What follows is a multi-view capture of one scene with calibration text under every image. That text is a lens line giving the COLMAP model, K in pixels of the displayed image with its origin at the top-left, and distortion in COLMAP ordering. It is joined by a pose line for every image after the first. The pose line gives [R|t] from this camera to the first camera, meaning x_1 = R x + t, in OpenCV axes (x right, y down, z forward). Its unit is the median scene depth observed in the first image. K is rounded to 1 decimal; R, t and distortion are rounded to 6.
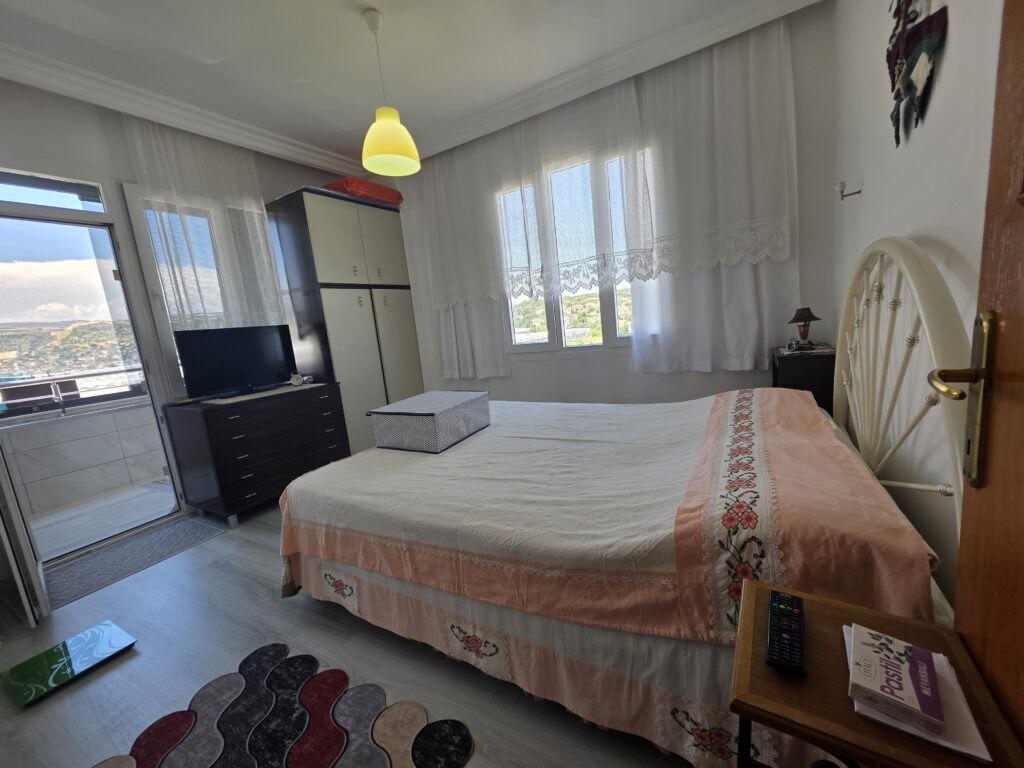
lens RADIAL K [[408.4, 0, 517.0], [0, 408.4, 388.9], [0, 0, 1]] dist [0.003516, -0.000543]
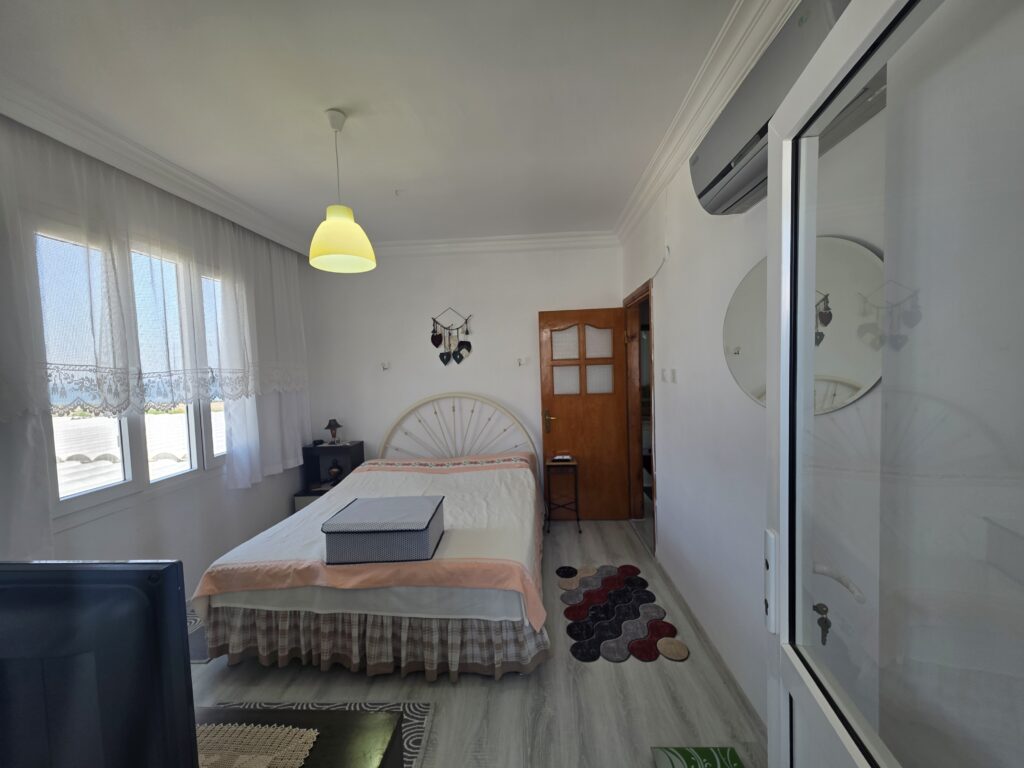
lens RADIAL K [[408.4, 0, 517.0], [0, 408.4, 388.9], [0, 0, 1]] dist [0.003516, -0.000543]
pose [[-0.447864, 0.073151, 0.891104, -1.807312], [0.224721, 0.973864, 0.032998, -0.313822], [-0.865401, 0.215028, -0.452597, 1.623569]]
